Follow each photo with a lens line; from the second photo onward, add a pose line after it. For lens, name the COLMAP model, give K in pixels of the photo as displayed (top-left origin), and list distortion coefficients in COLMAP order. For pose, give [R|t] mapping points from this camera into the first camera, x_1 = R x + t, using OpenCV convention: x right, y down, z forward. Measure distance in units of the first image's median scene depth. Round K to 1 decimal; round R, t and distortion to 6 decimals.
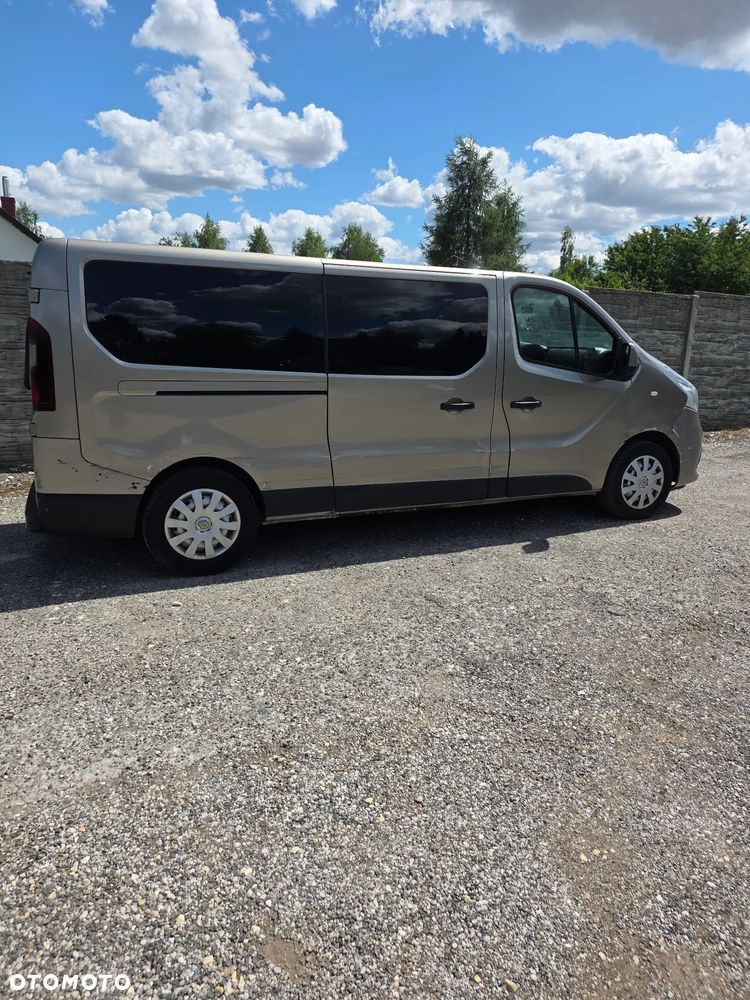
lens RADIAL K [[675.9, 0, 391.4], [0, 675.9, 503.1], [0, 0, 1]] dist [0.045587, -0.022789]
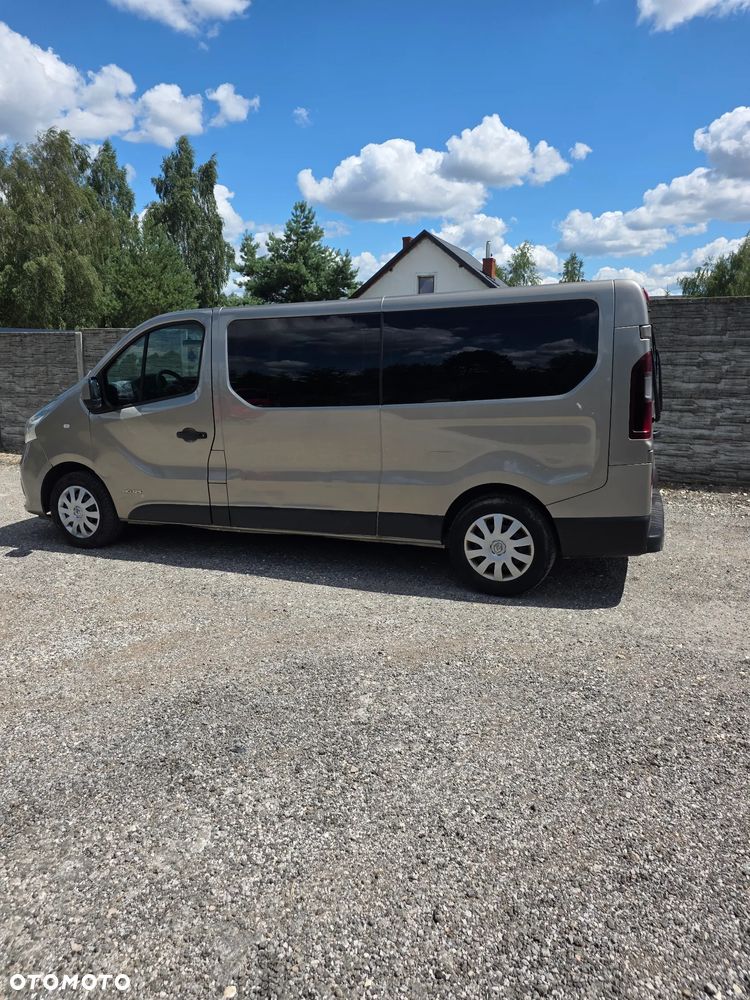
lens RADIAL K [[671.6, 0, 371.1], [0, 671.6, 492.7], [0, 0, 1]] dist [0.054403, -0.035678]
pose [[0.679182, 0.103793, -0.726594, 0.136735], [-0.145773, 0.989305, 0.005060, -0.012353], [0.719348, 0.102481, 0.687049, 0.059548]]
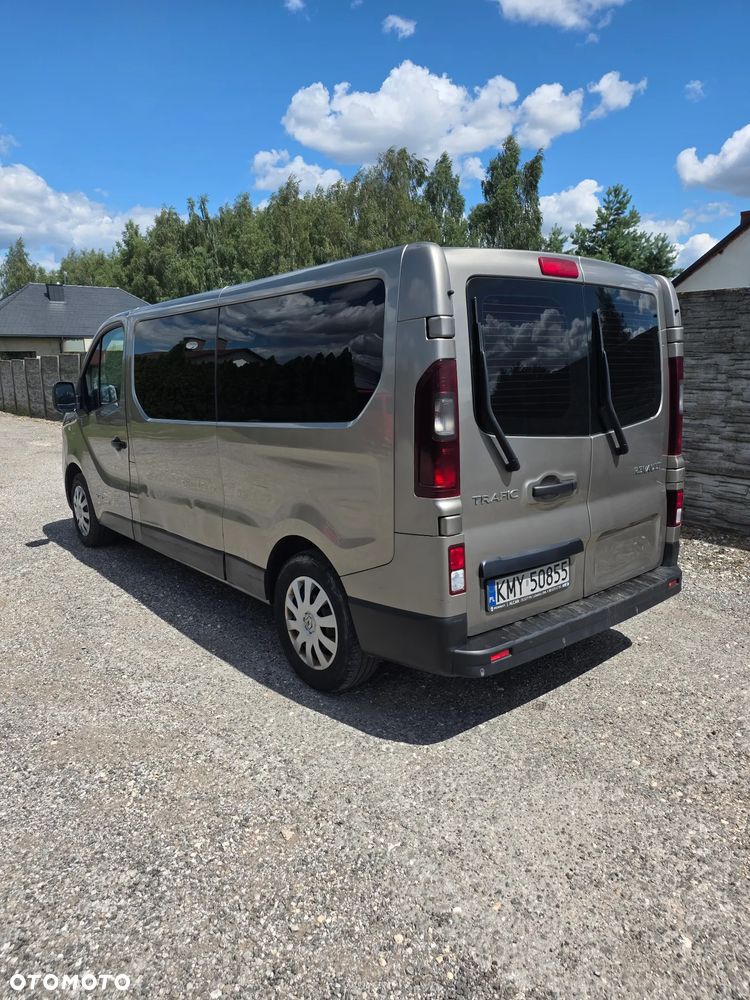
lens RADIAL K [[671.6, 0, 377.5], [0, 671.6, 496.7], [0, 0, 1]] dist [0.054403, -0.035678]
pose [[0.242981, 0.154145, -0.957705, 0.151101], [-0.216166, 0.971071, 0.101453, -0.033628], [0.945639, 0.182372, 0.269273, 0.146071]]
